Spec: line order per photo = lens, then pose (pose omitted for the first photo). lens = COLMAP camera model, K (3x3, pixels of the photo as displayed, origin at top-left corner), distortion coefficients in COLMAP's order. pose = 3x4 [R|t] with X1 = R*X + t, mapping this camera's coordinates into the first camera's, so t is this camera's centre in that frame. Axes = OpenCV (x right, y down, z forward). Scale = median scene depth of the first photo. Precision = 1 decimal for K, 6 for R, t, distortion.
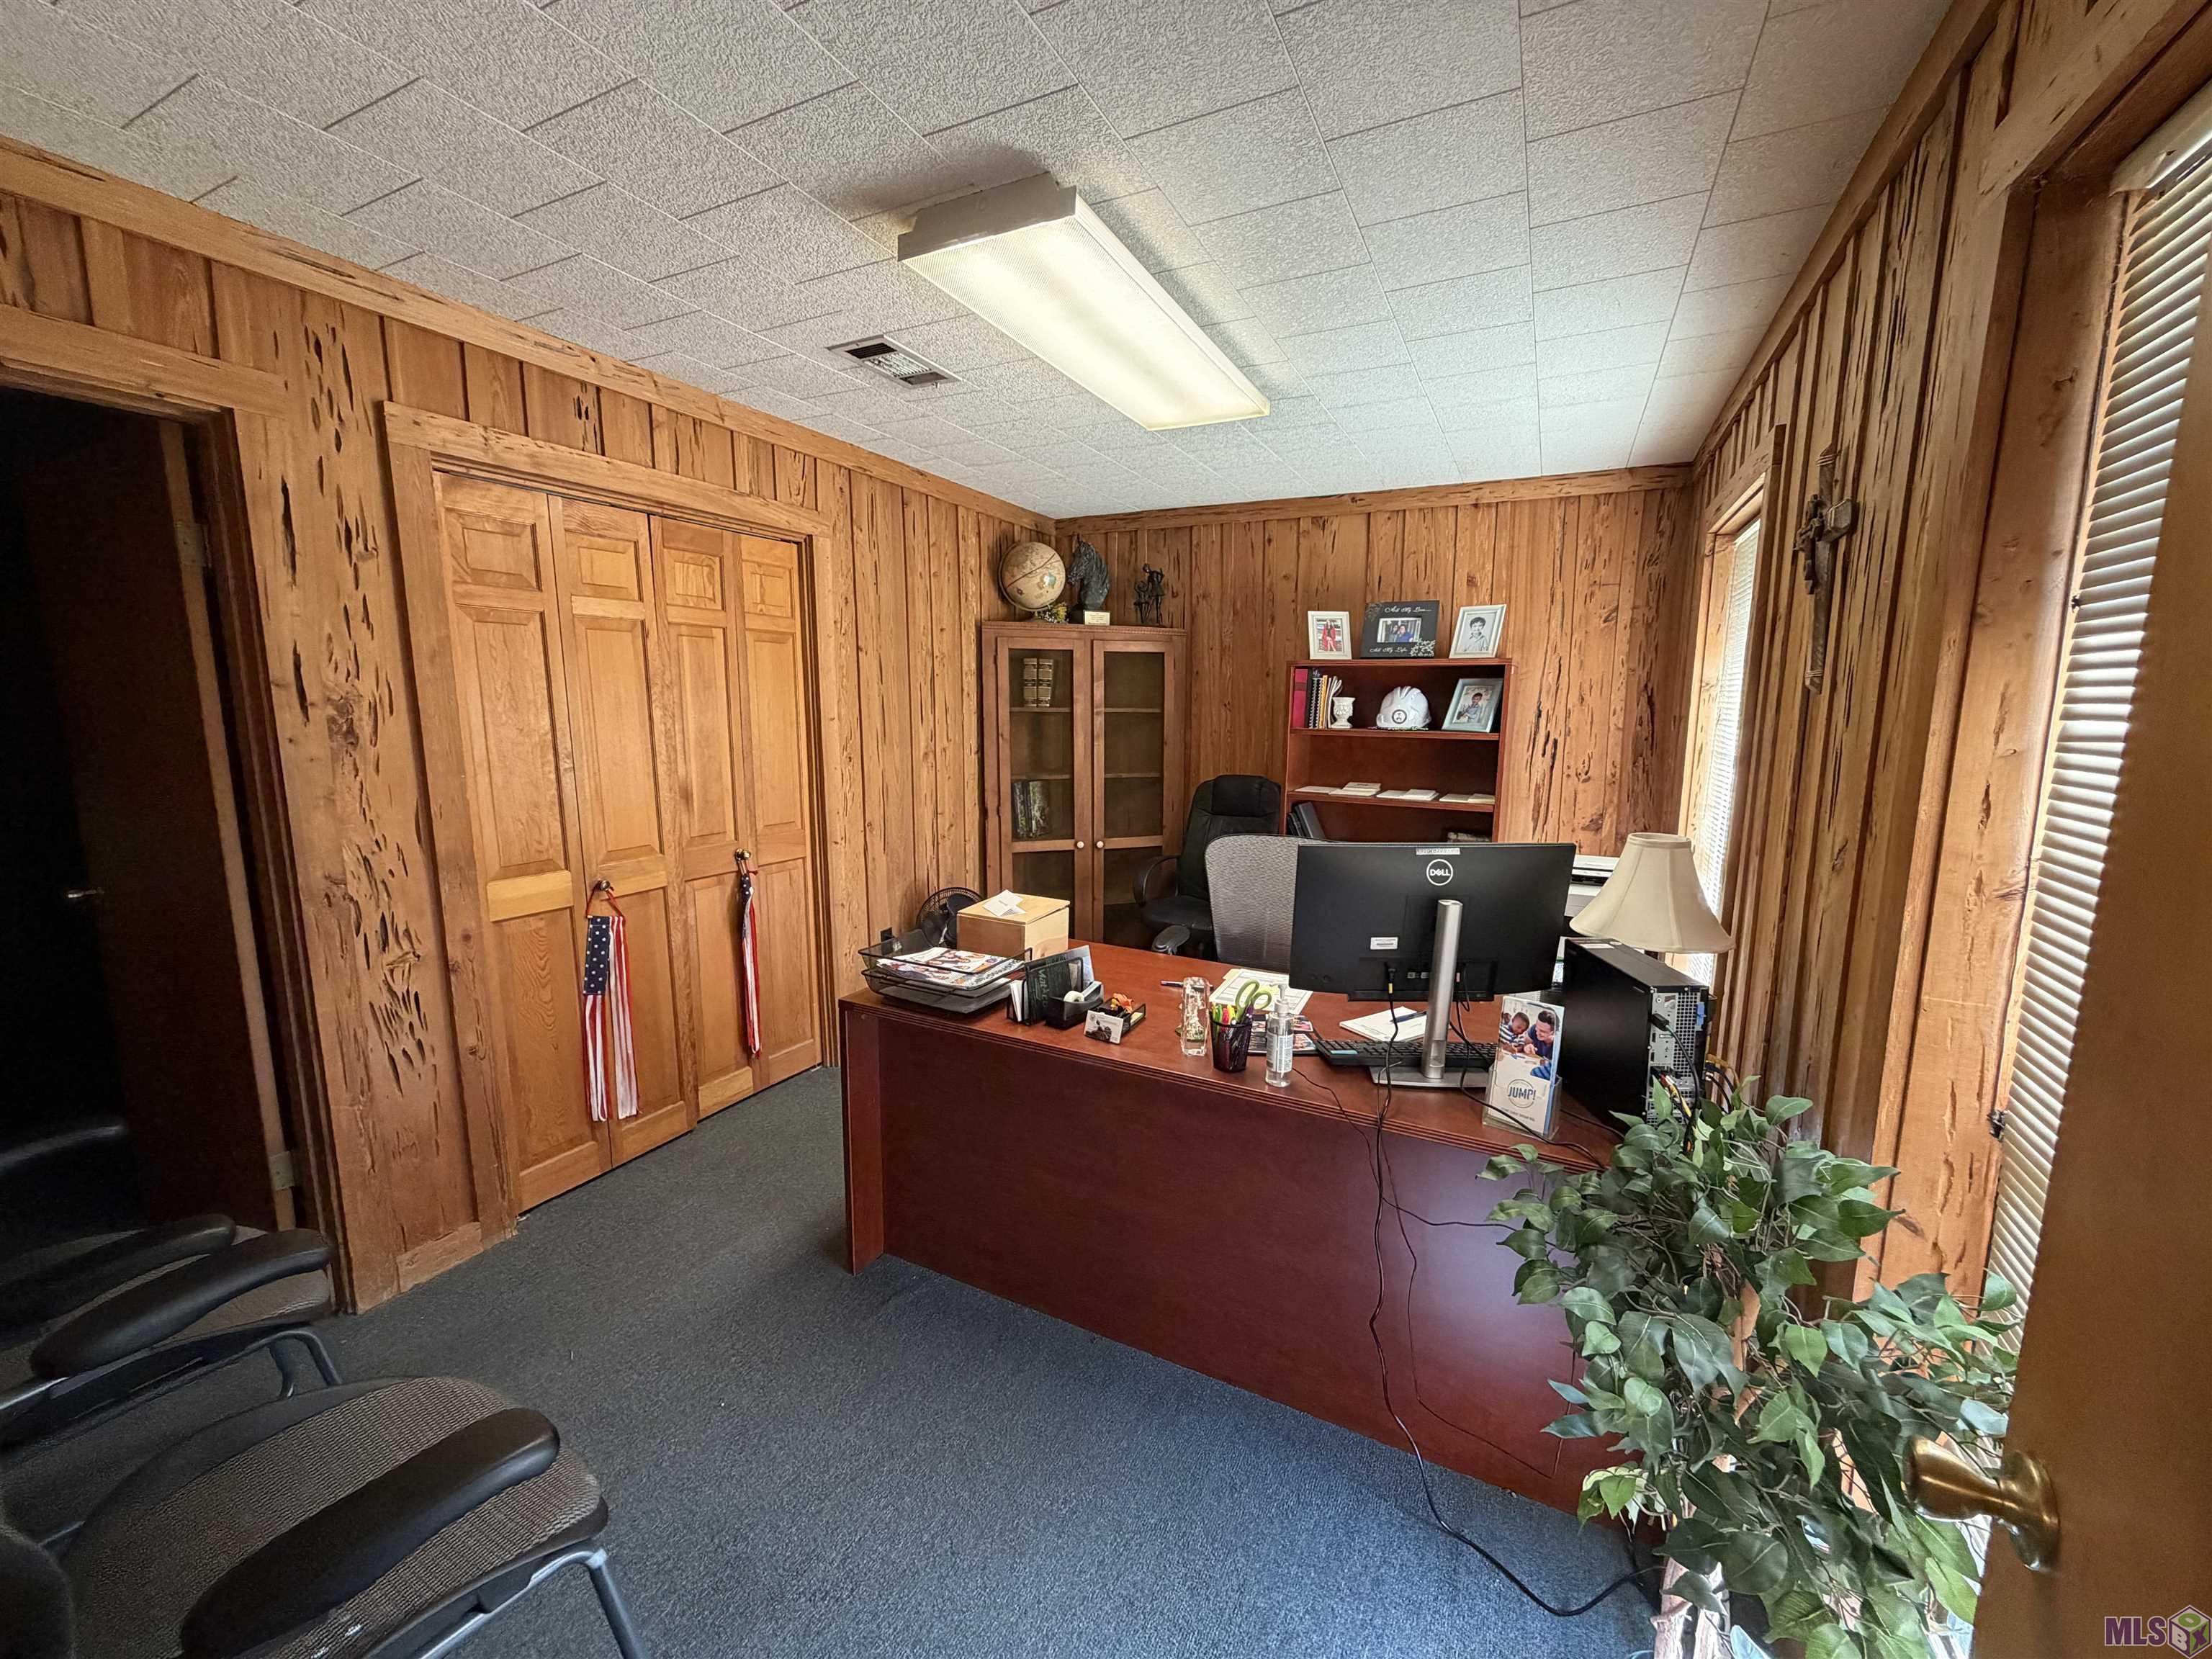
lens RADIAL K [[879.7, 0, 1097.4], [0, 879.7, 831.6], [0, 0, 1]] dist [-0.000705, -0.000120]
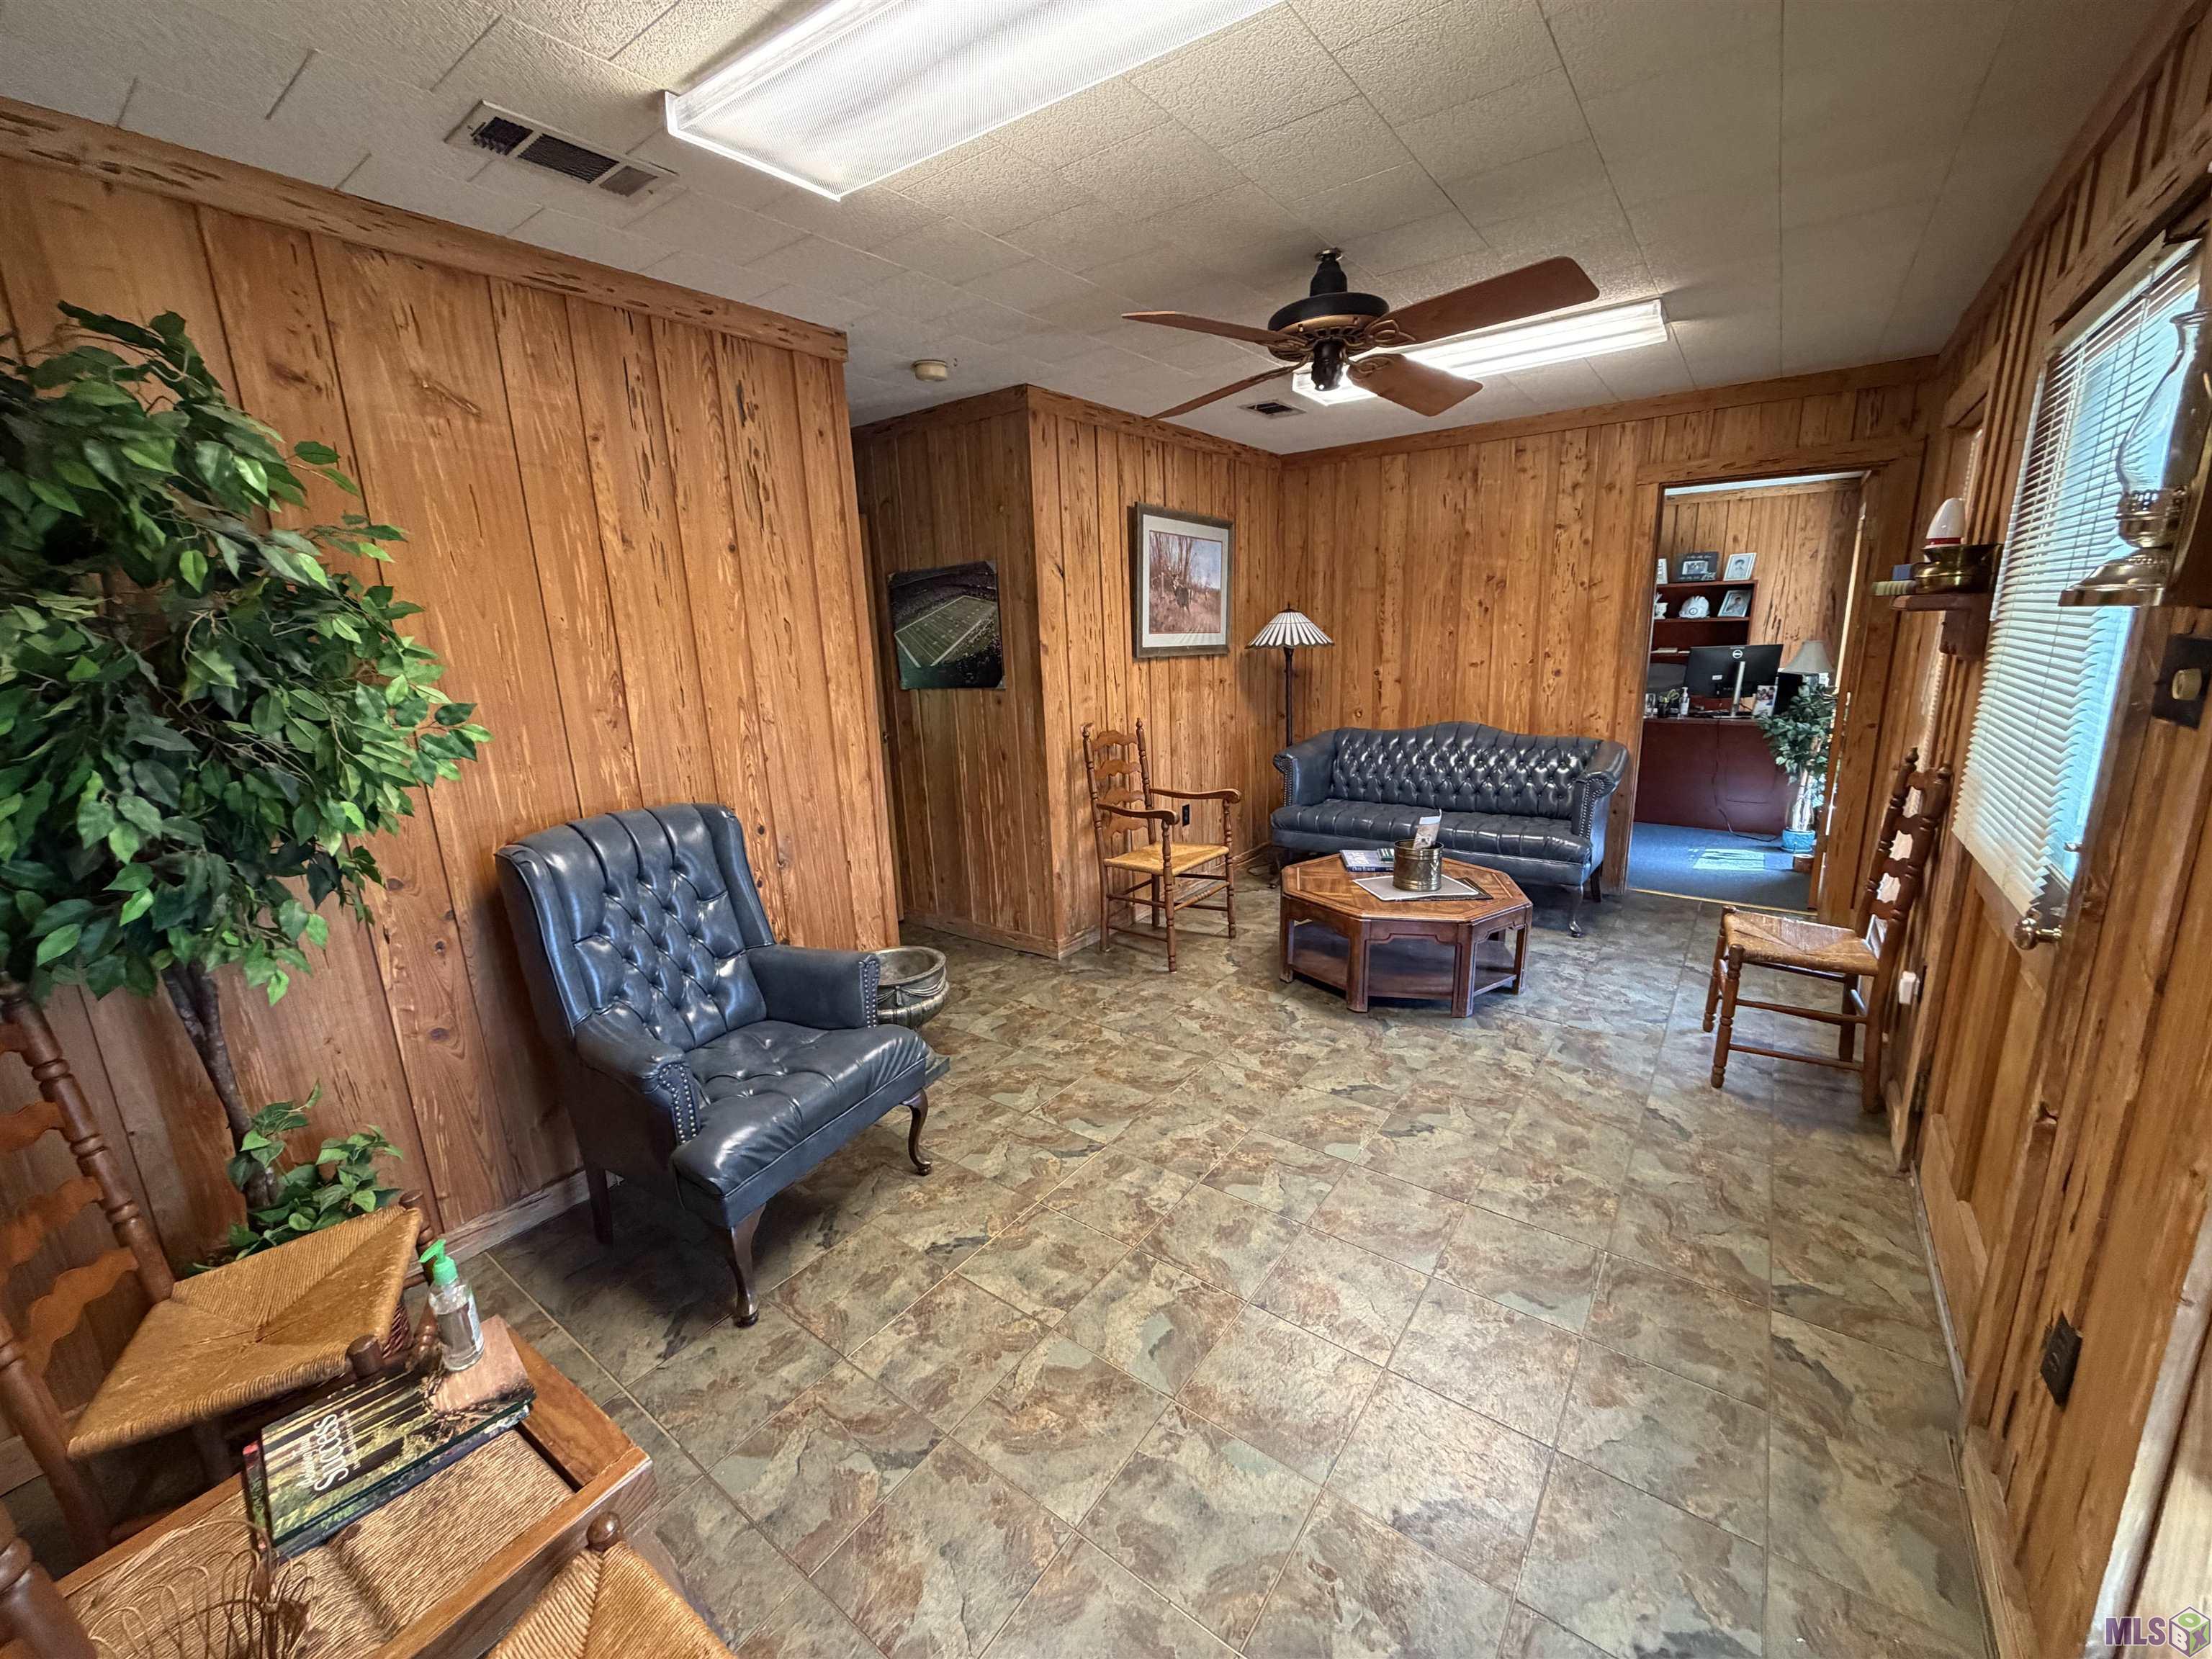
lens RADIAL K [[879.7, 0, 1099.1], [0, 879.7, 829.0], [0, 0, 1]] dist [-0.000705, -0.000120]
pose [[0.984097, -0.003243, -0.177601, -0.657620], [0.018304, 0.996362, 0.083229, 0.177996], [0.176685, -0.085156, 0.980577, -1.291864]]
